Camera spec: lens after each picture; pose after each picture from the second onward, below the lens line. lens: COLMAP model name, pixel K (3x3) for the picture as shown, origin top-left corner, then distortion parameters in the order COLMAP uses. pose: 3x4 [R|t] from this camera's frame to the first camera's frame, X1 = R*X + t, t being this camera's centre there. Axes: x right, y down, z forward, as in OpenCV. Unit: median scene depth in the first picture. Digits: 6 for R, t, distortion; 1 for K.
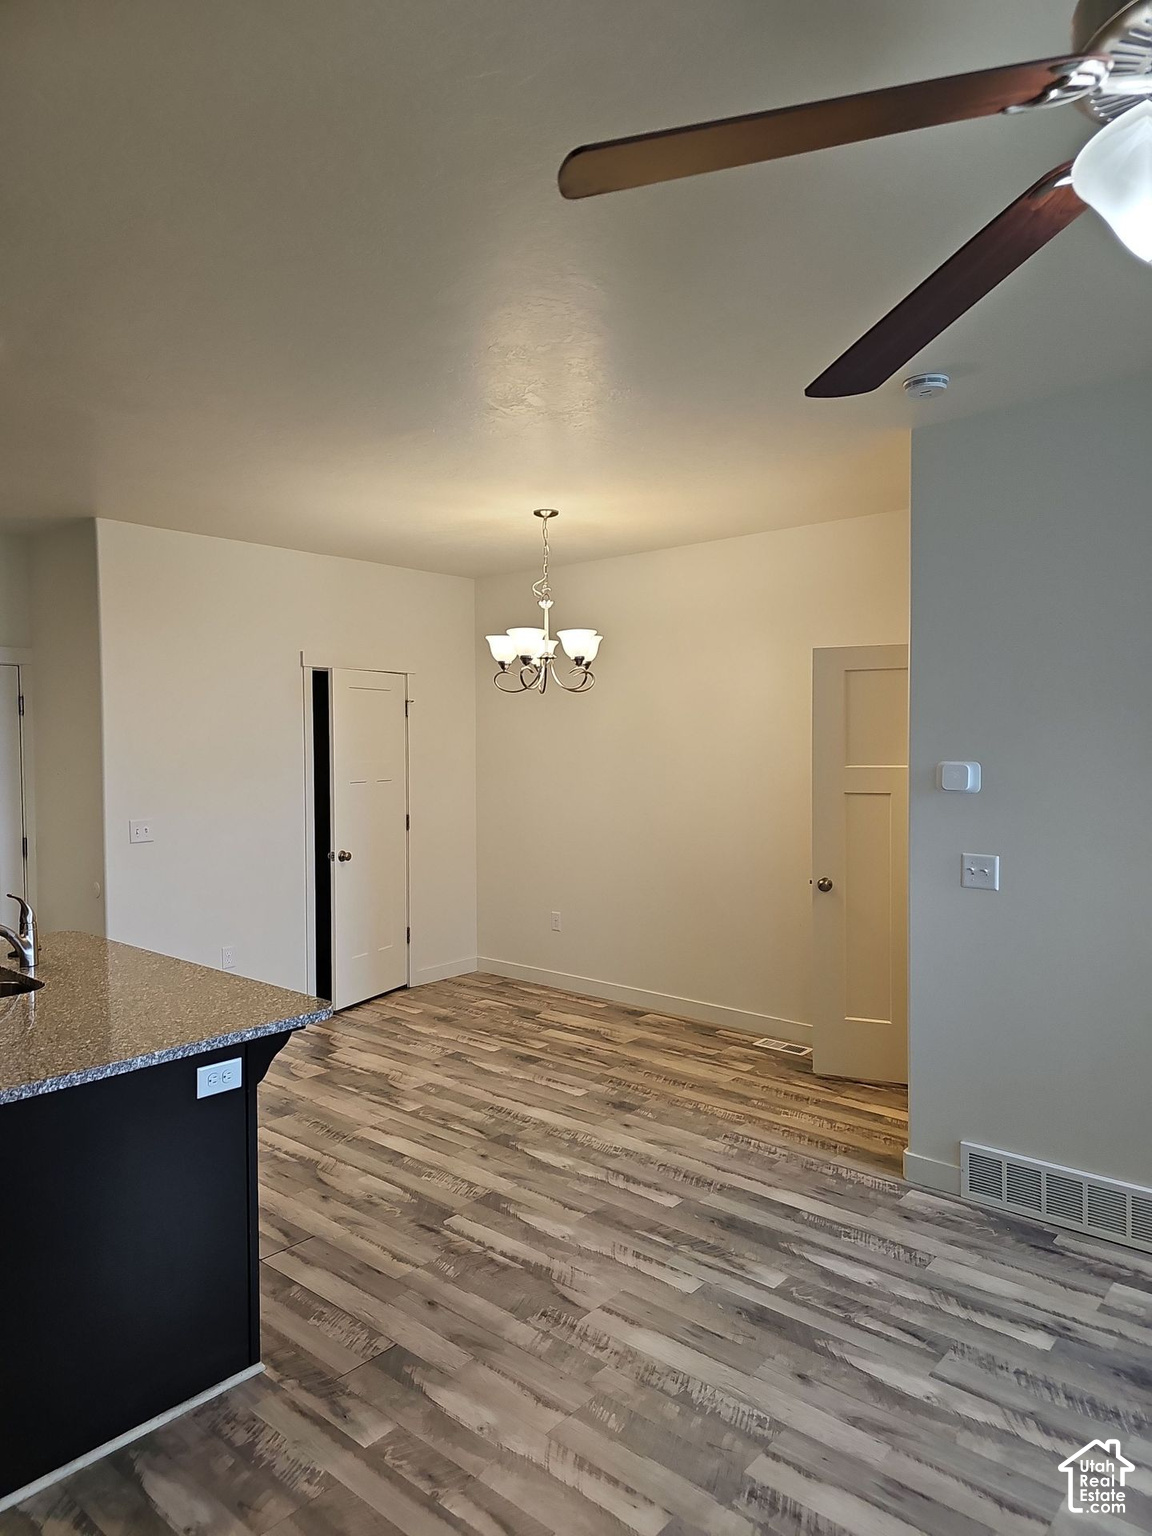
lens RADIAL K [[1021.8, 0, 577.1], [0, 1021.8, 776.4], [0, 0, 1]] dist [0.068217, -0.029449]
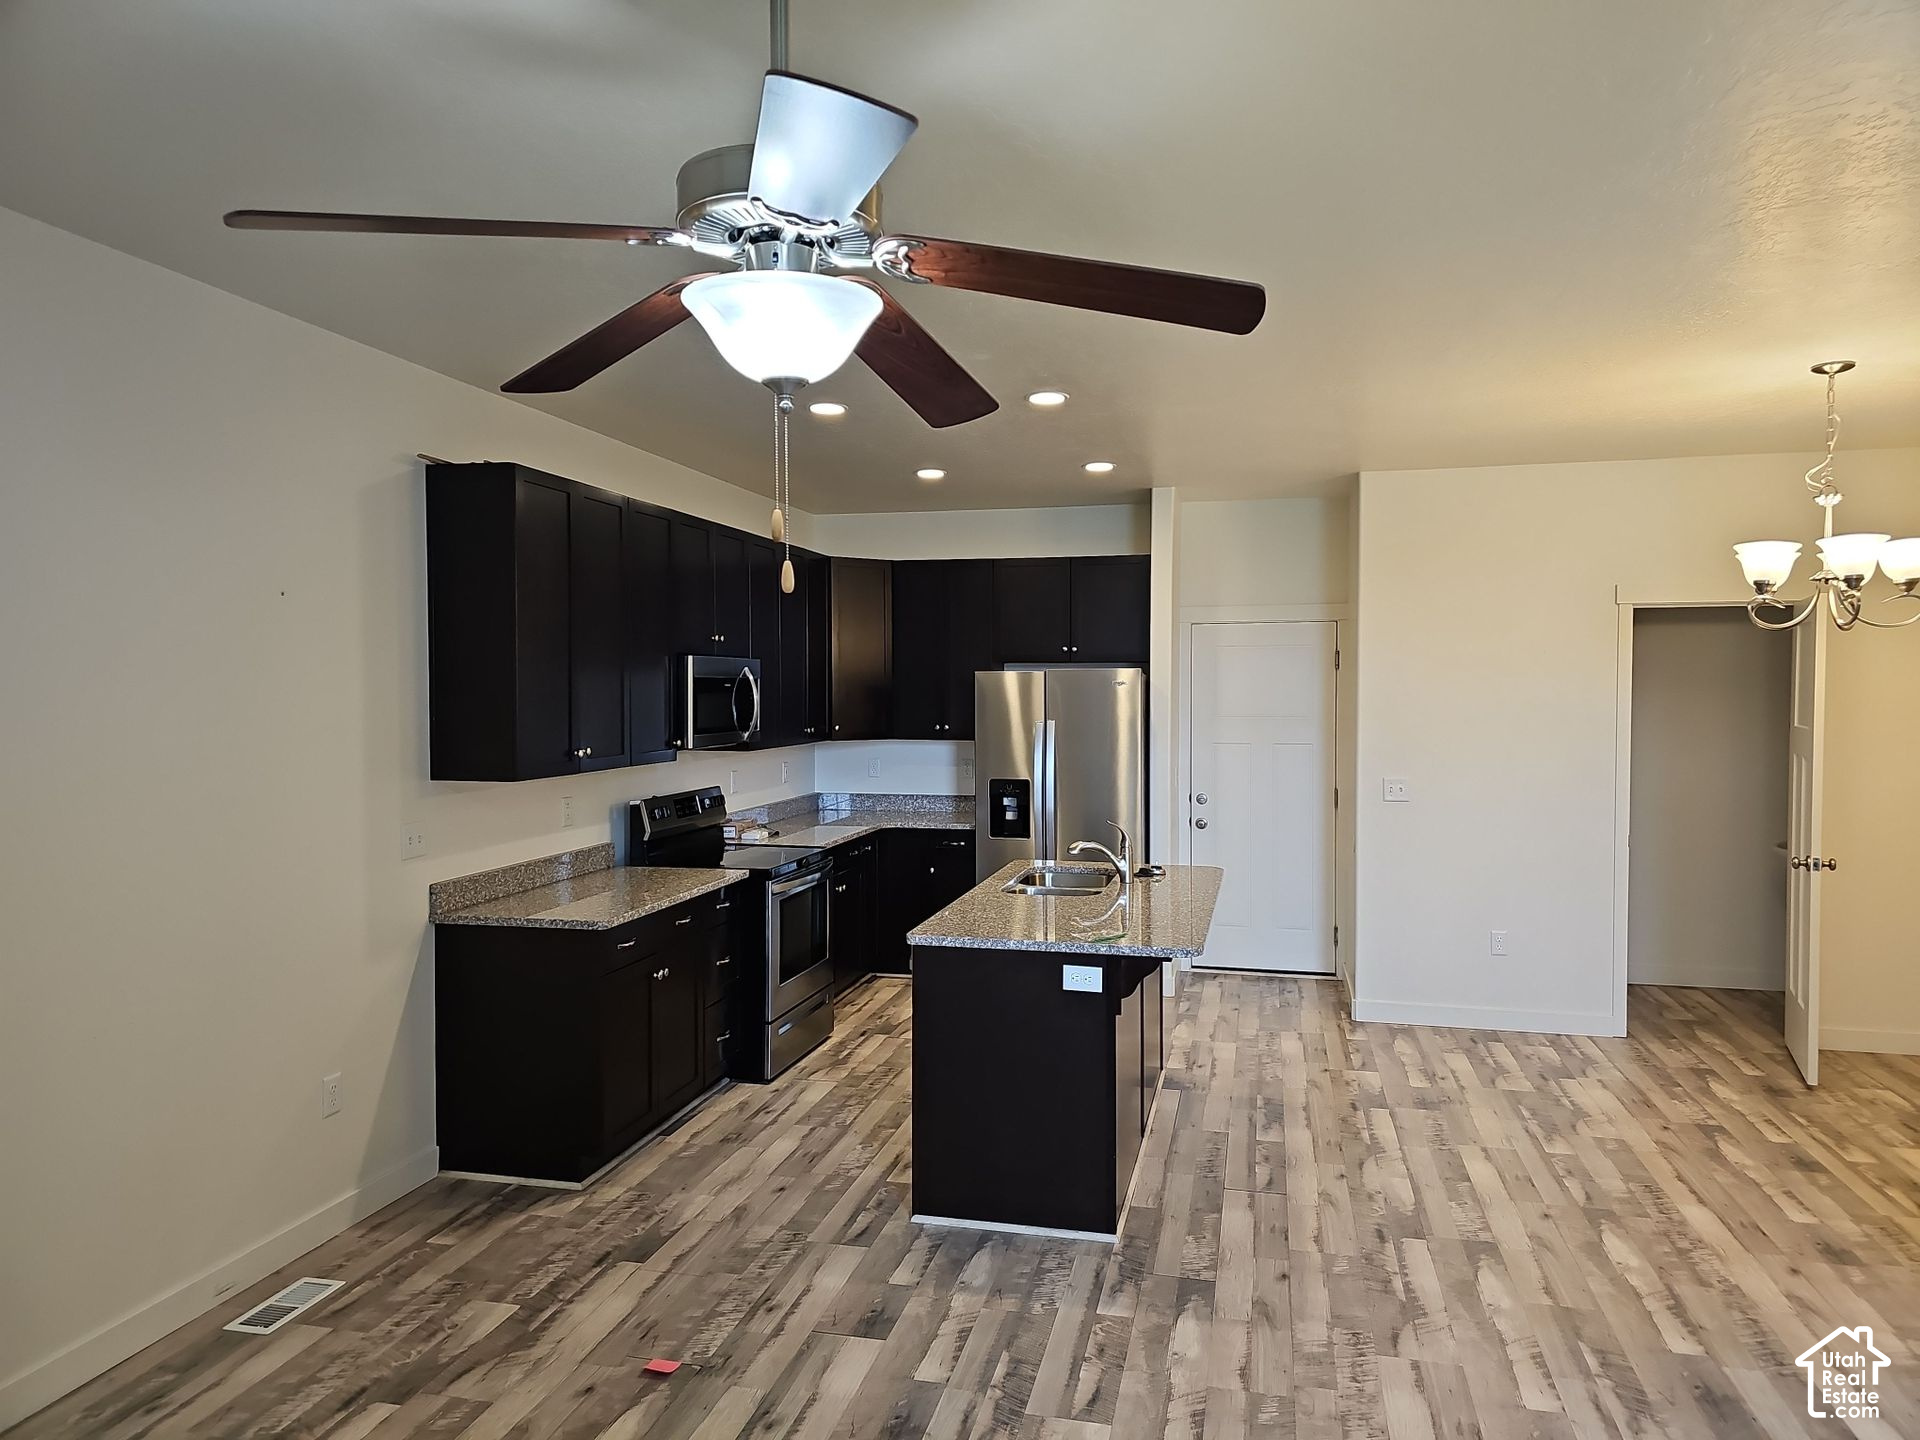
lens RADIAL K [[1277.2, 0, 964.3], [0, 1277.2, 718.1], [0, 0, 1]] dist [0.068217, -0.029449]
pose [[0.470222, 0.025531, -0.882179, 0.576727], [-0.035737, 0.999312, 0.009872, -0.014172], [0.881824, 0.026884, 0.470811, 0.107148]]
